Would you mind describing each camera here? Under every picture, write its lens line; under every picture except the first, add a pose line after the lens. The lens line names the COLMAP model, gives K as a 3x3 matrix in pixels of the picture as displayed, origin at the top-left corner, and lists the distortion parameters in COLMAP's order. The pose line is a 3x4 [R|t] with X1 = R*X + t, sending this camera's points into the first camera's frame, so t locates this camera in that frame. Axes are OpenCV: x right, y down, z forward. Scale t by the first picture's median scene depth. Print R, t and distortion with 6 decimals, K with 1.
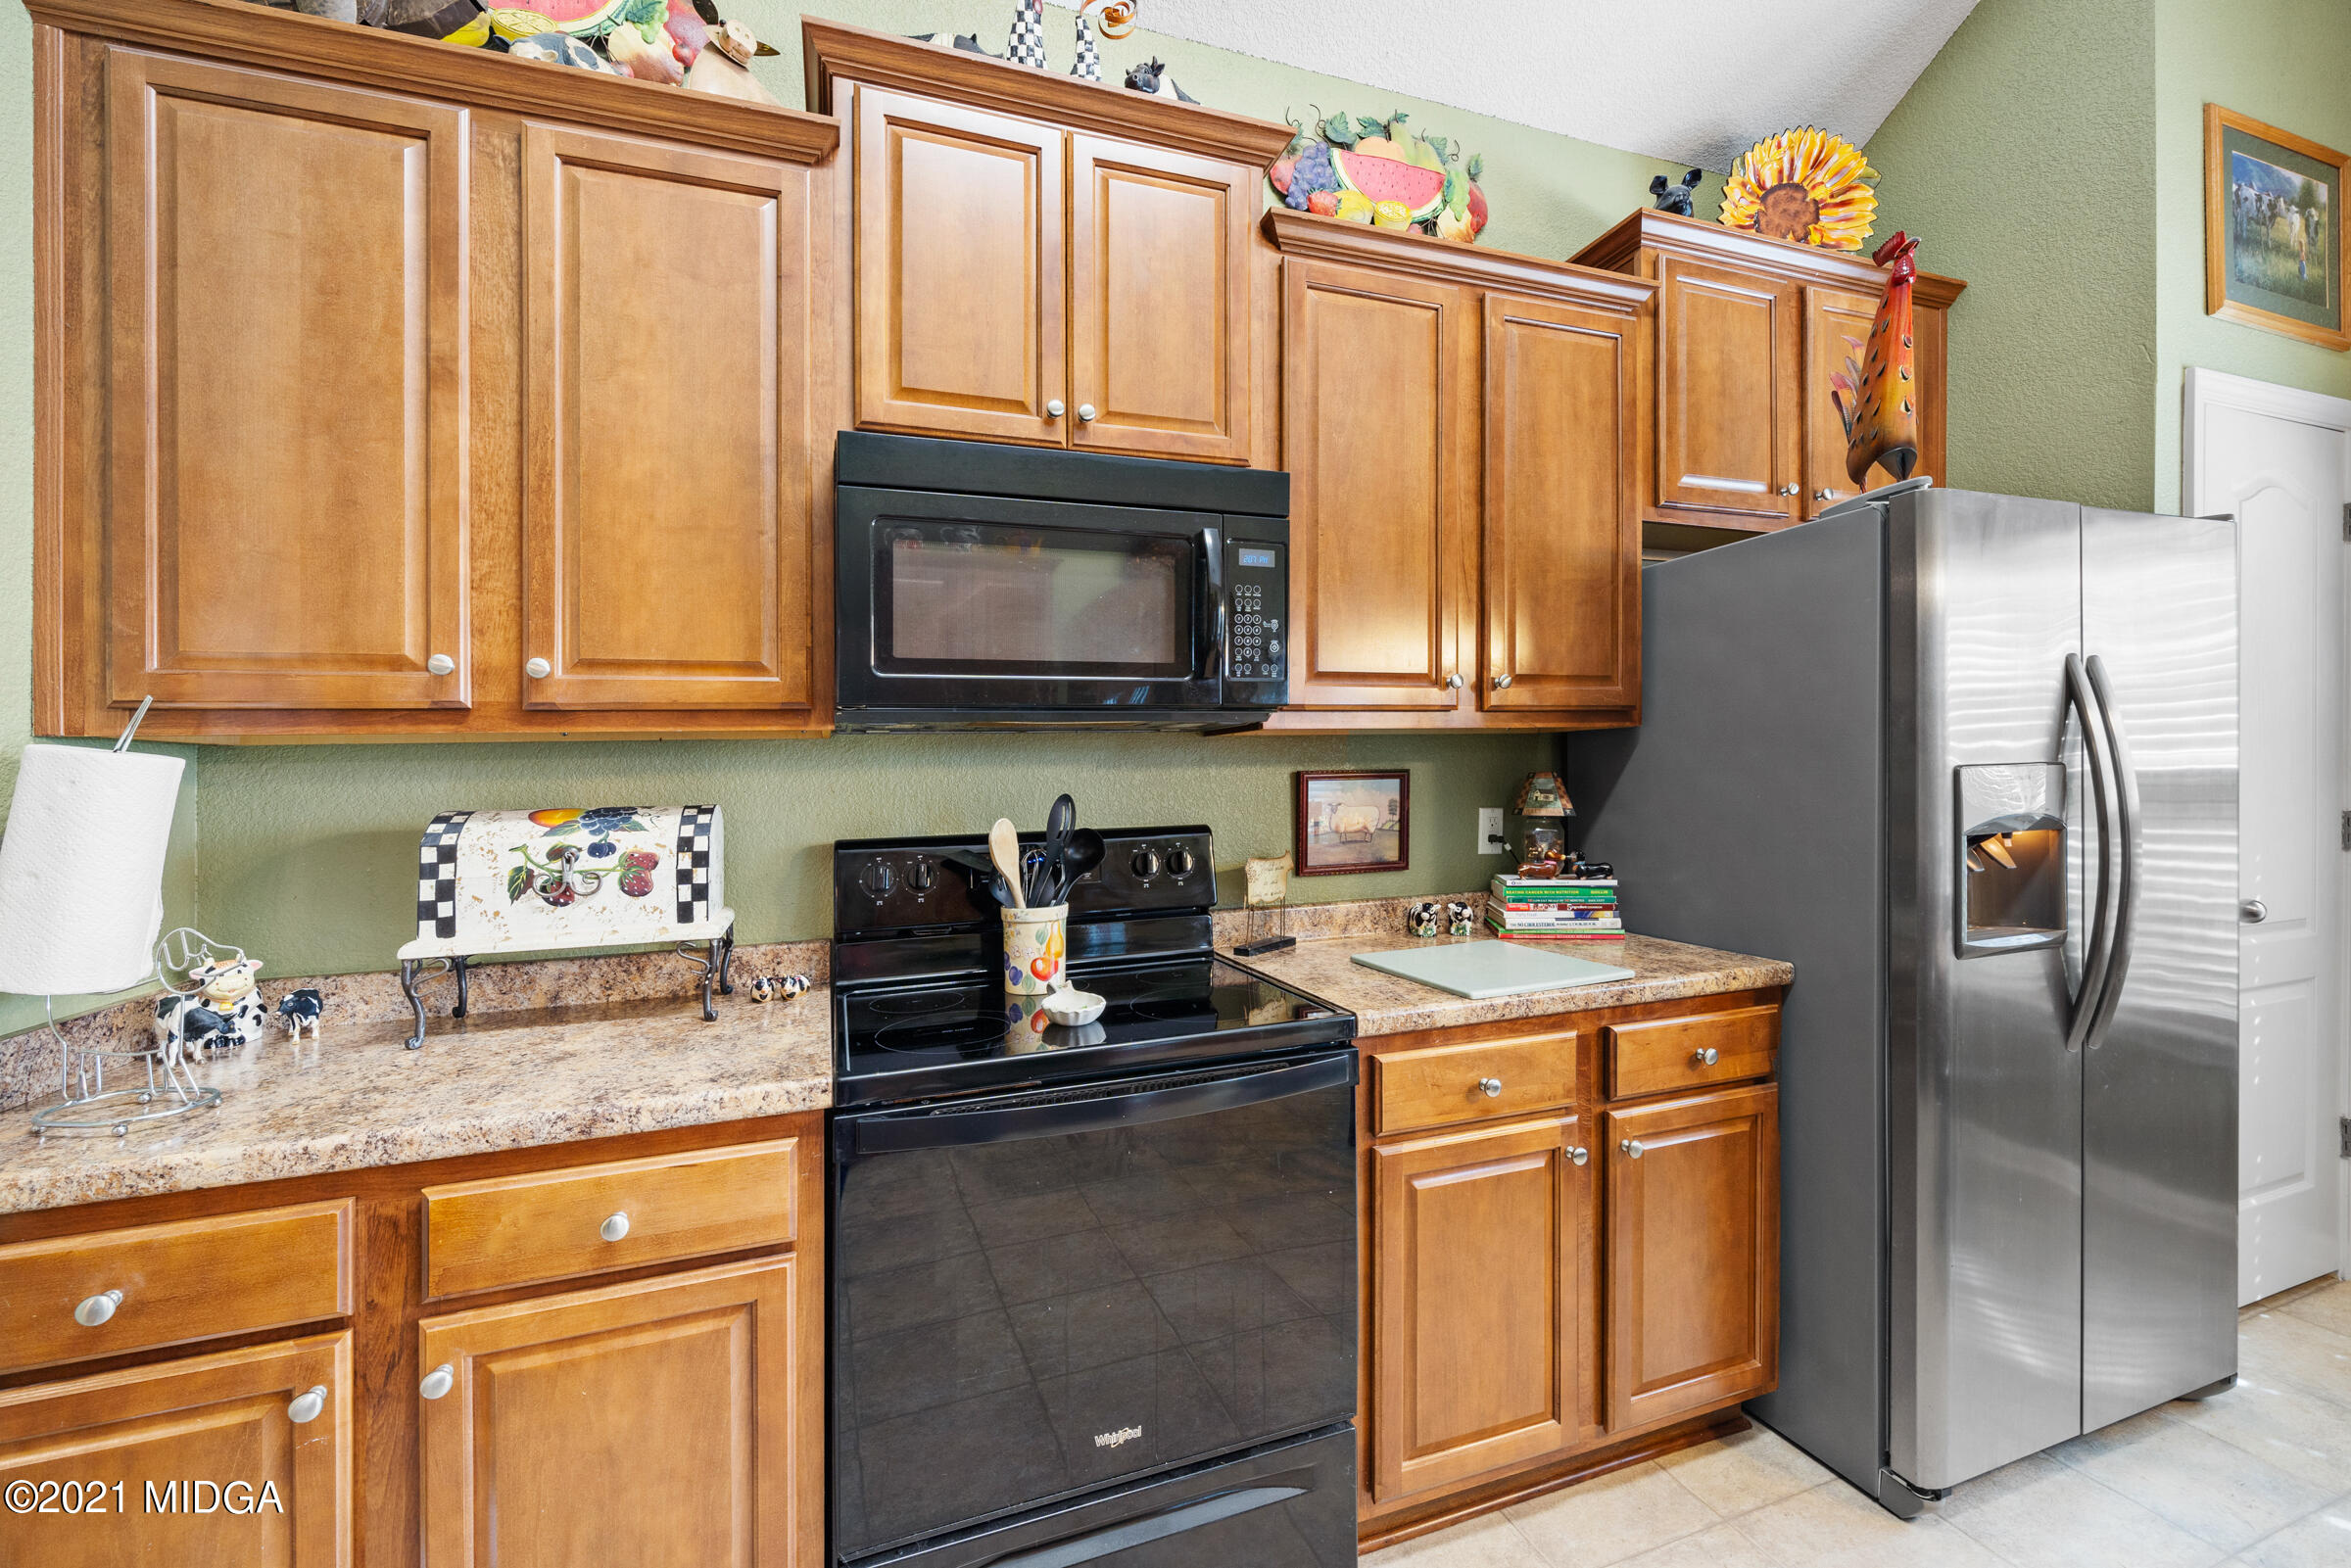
lens RADIAL K [[934.3, 0, 1175.4], [0, 934.3, 773.7], [0, 0, 1]] dist [-0.000218, 0.000593]
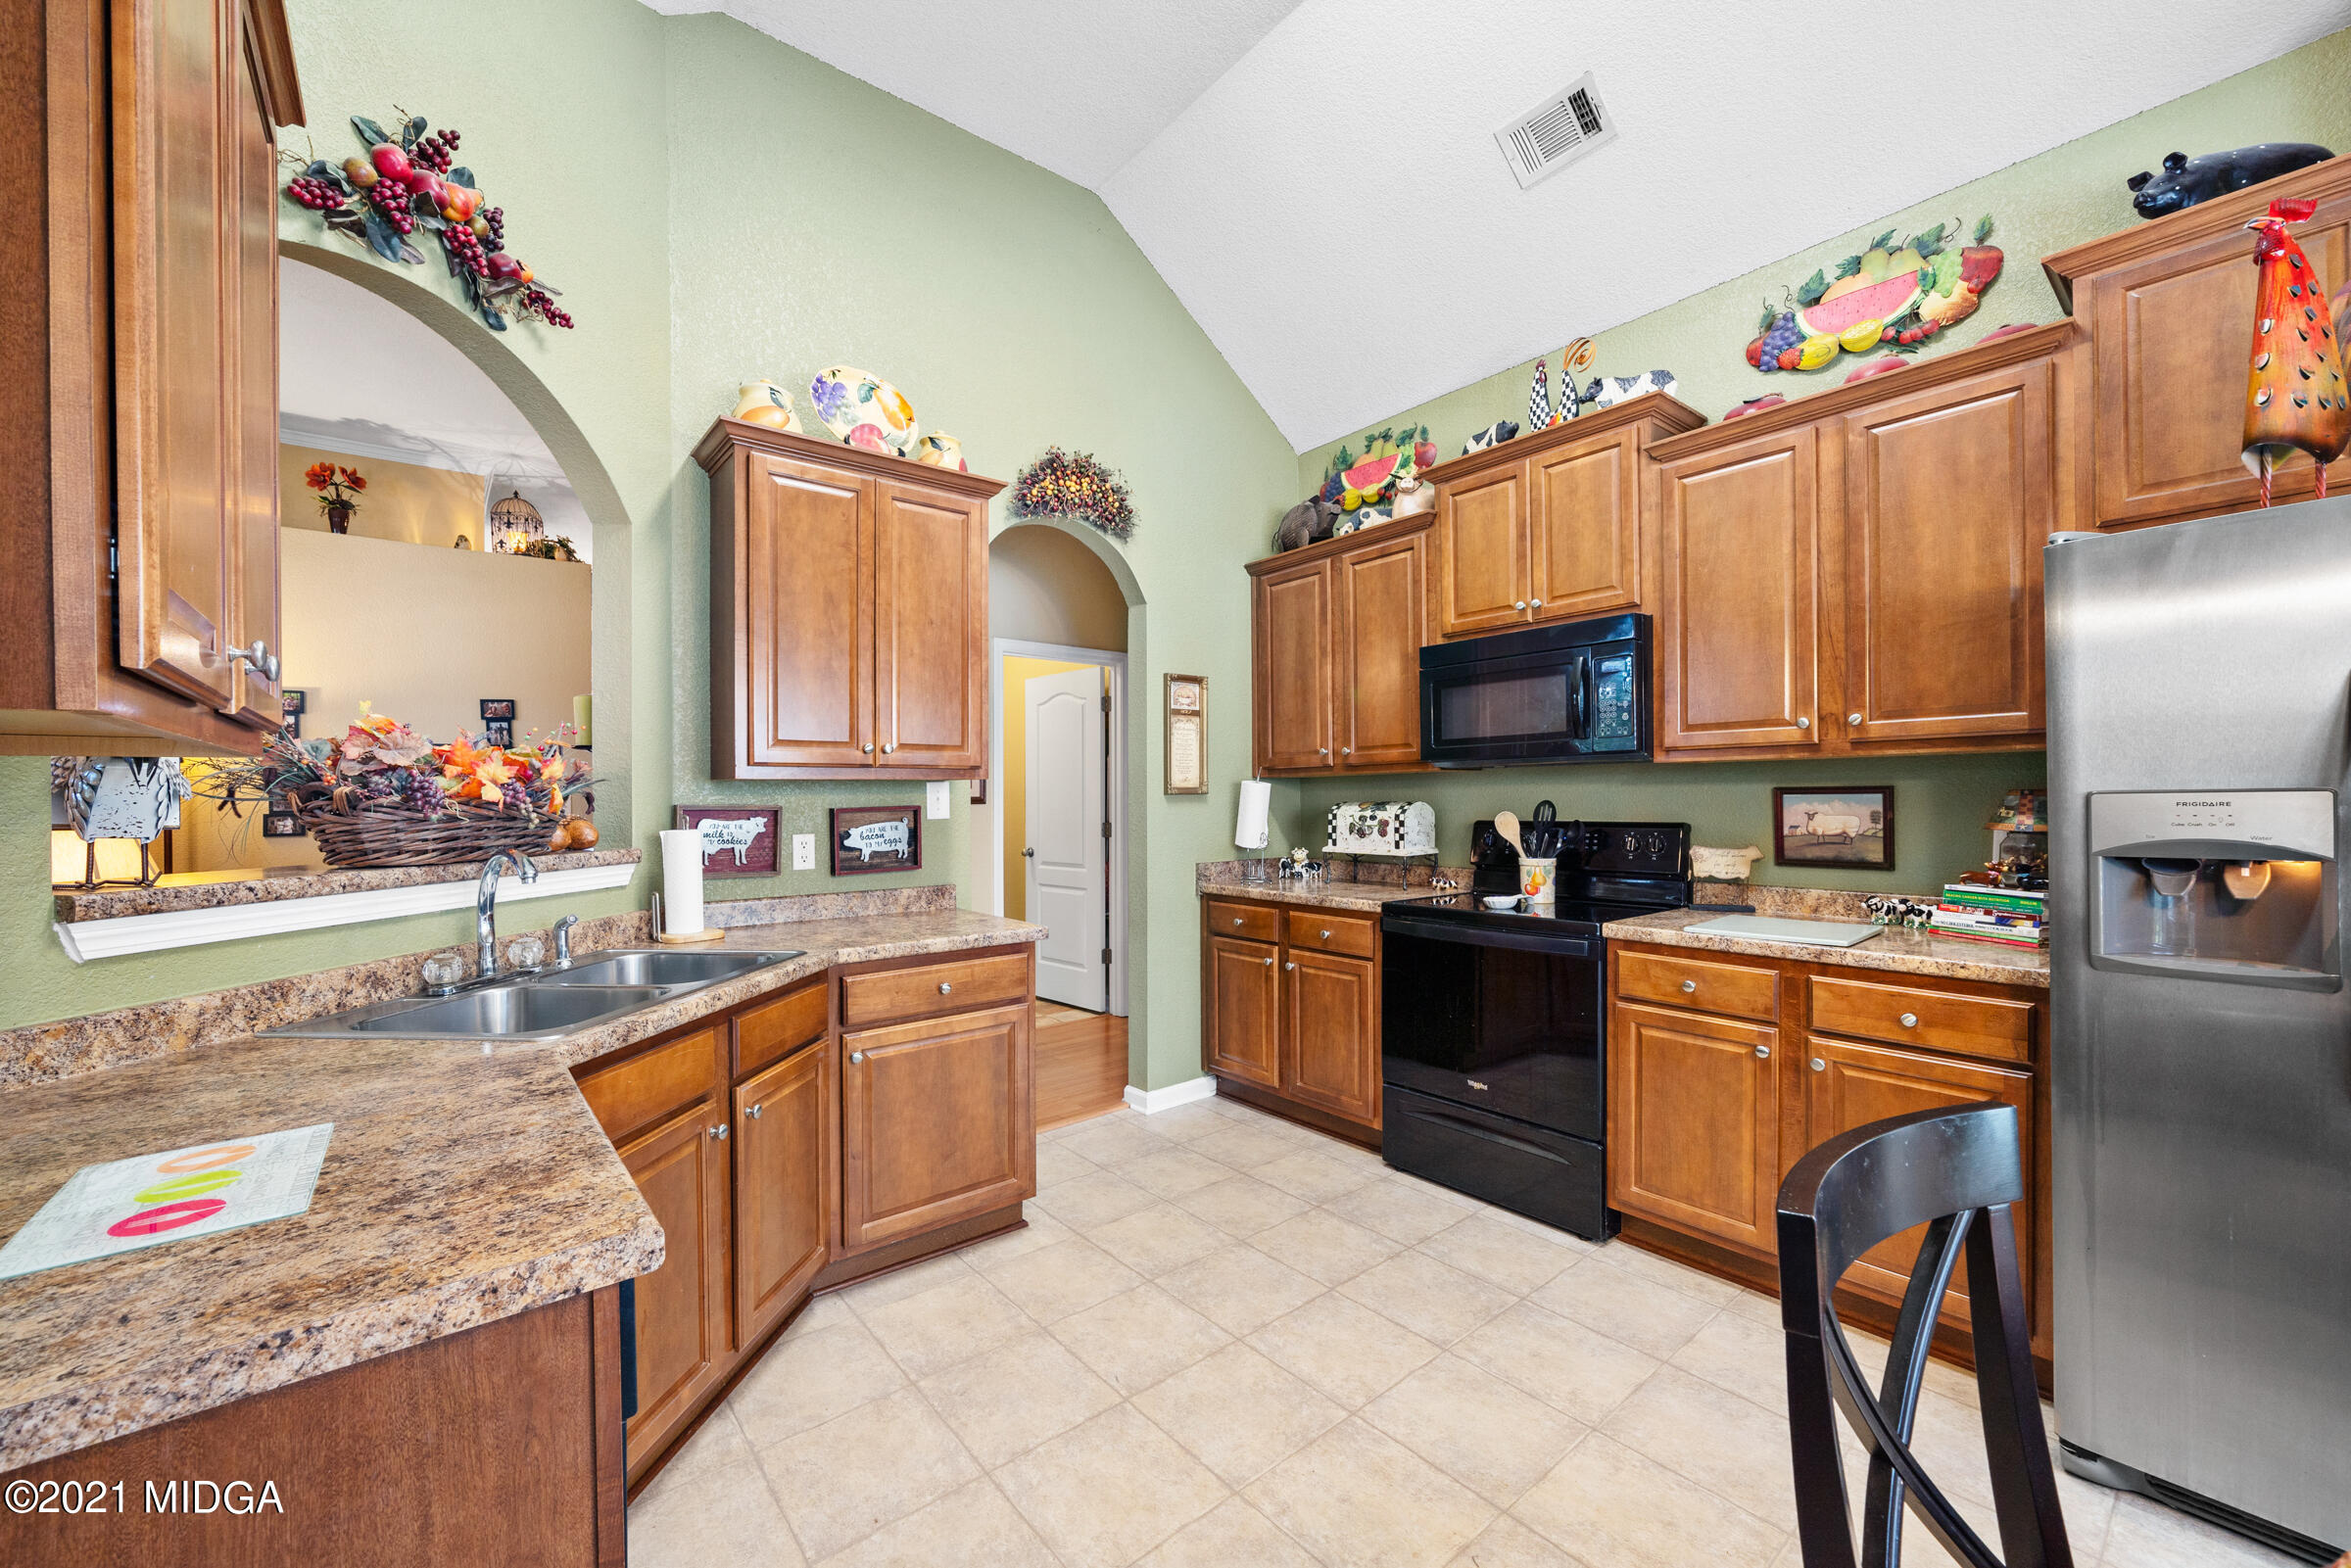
lens RADIAL K [[932.6, 0, 1147.2], [0, 932.6, 791.1], [0, 0, 1]] dist [-0.000945, -0.000426]
pose [[0.319784, 0.012331, -0.947410, 1.566723], [0.009469, 0.999824, 0.016209, -0.038755], [0.947443, -0.014154, 0.319611, -0.403925]]
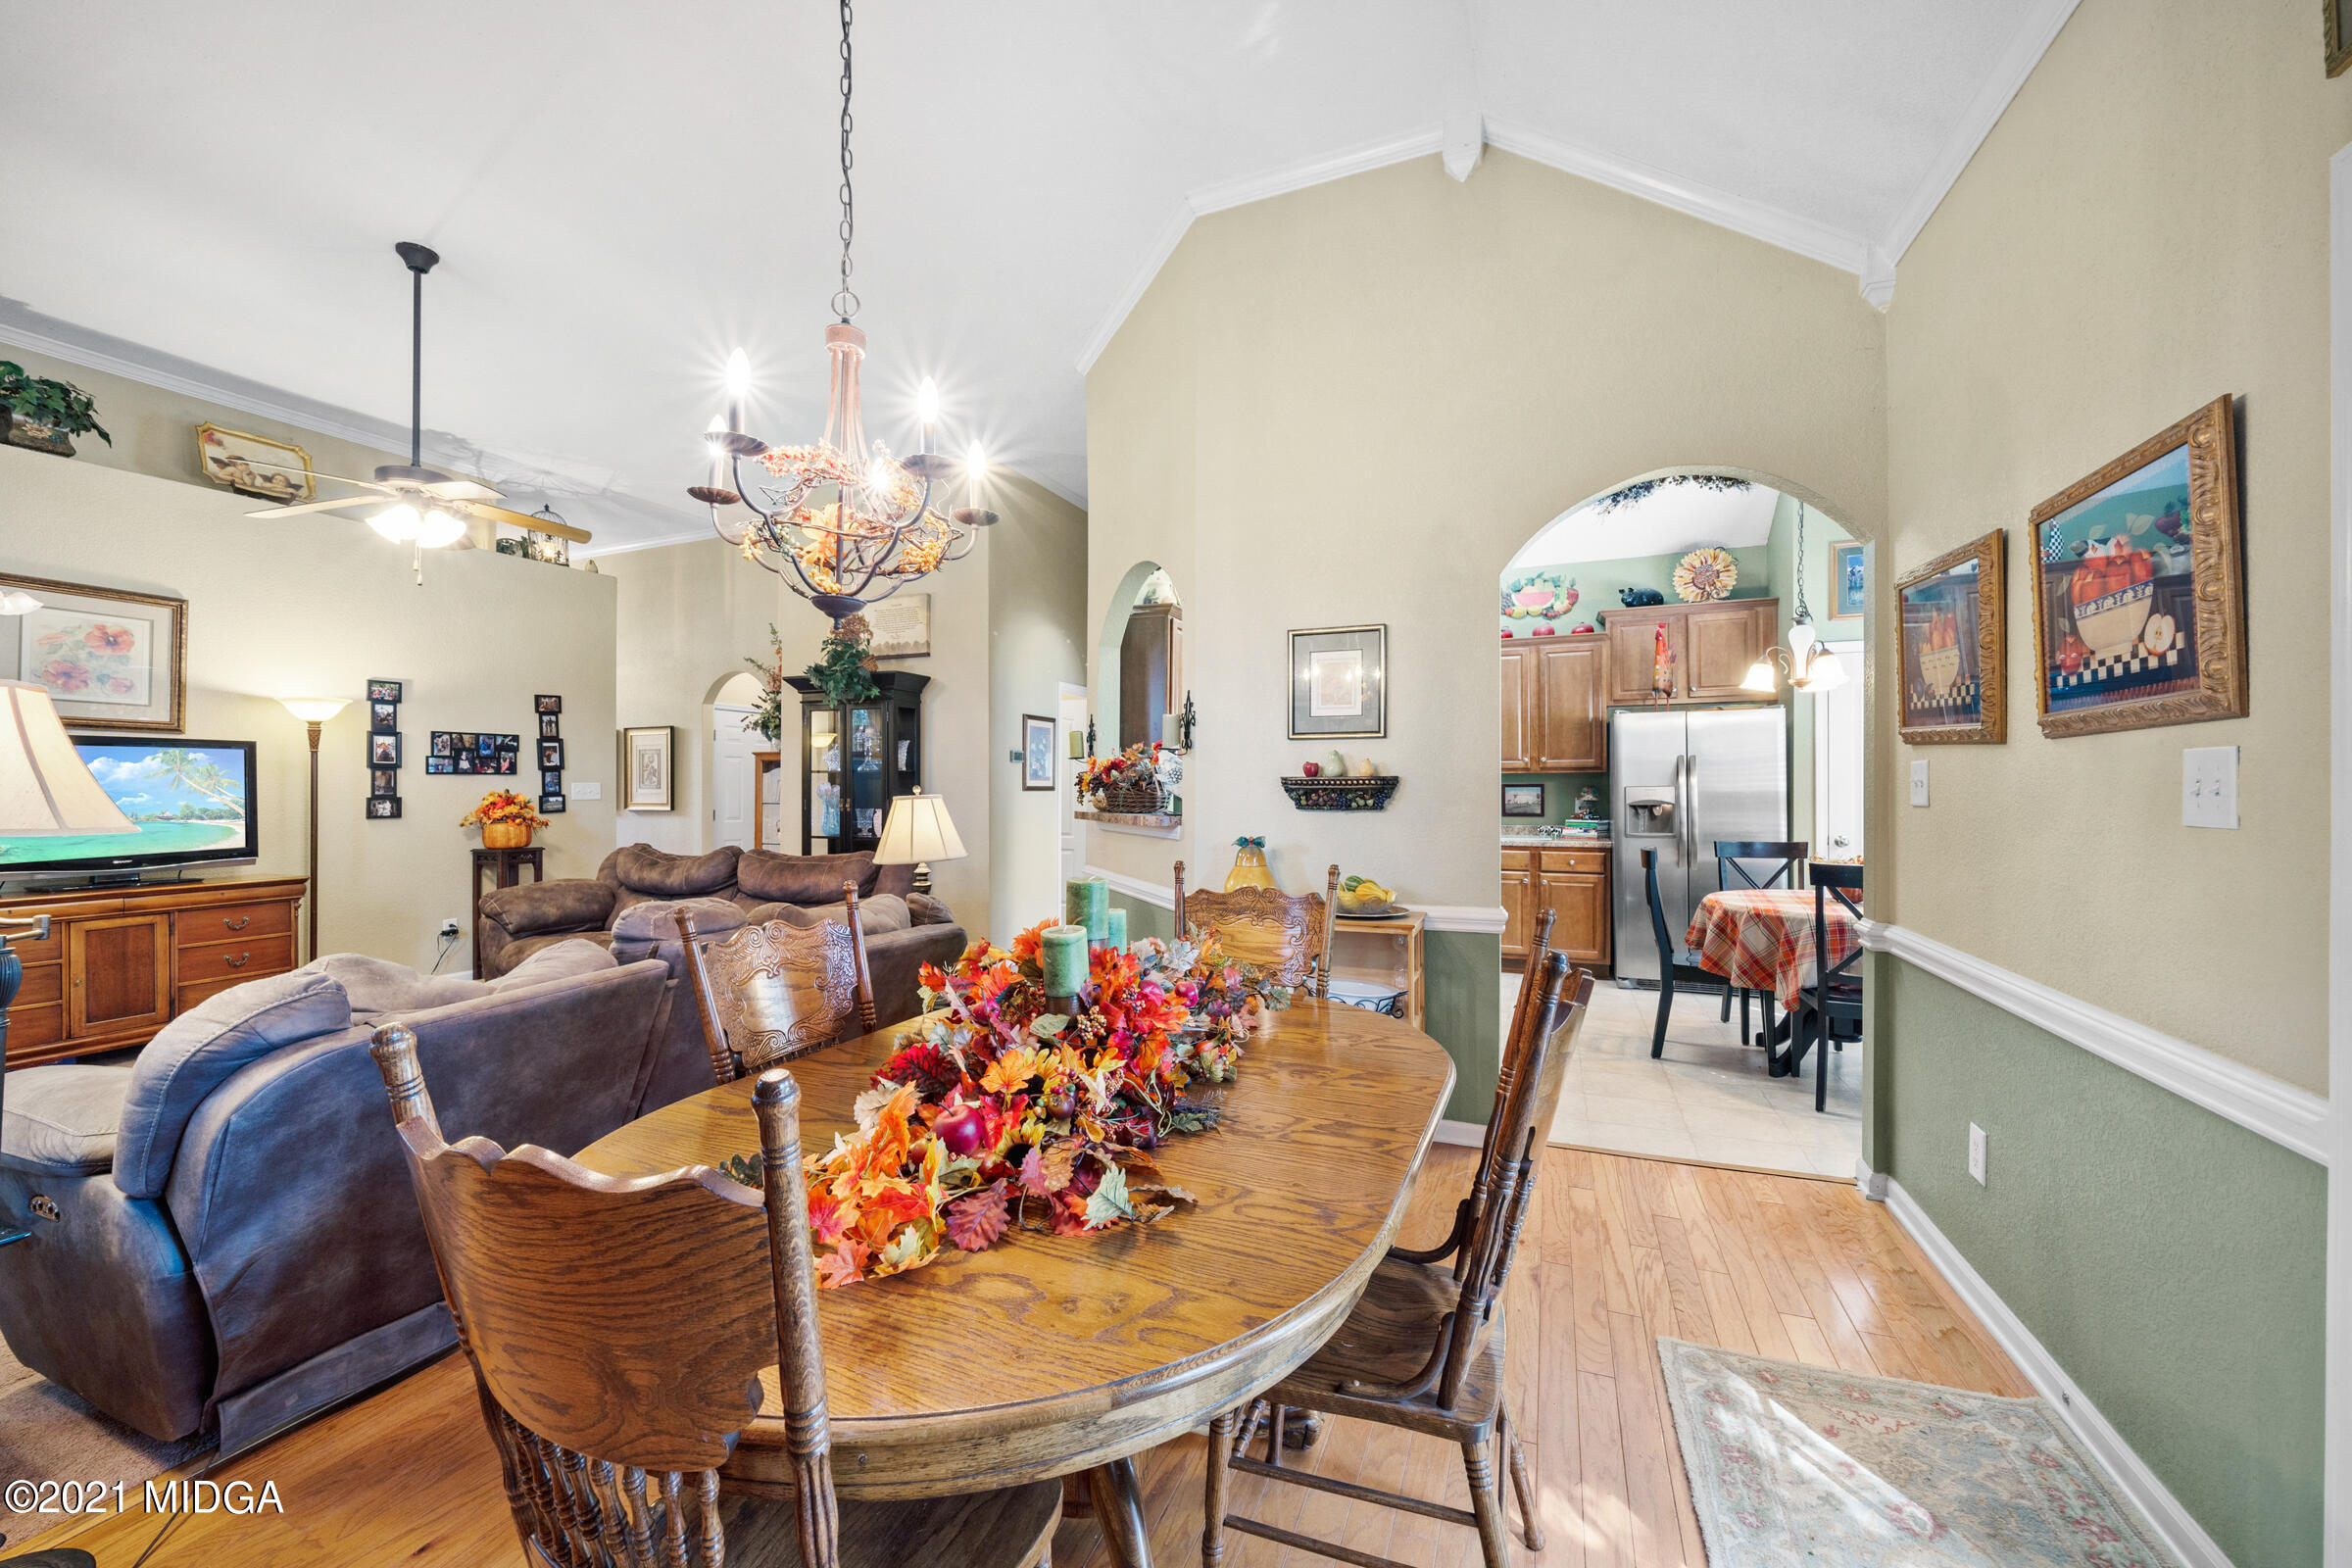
lens RADIAL K [[934.8, 0, 1175.9], [0, 934.8, 773.7], [0, 0, 1]] dist [-0.000218, 0.000593]
pose [[0.745270, 0.008140, -0.666713, 2.067600], [-0.007982, 0.999963, 0.003285, -0.059859], [0.666715, 0.002873, 0.745307, -3.131042]]
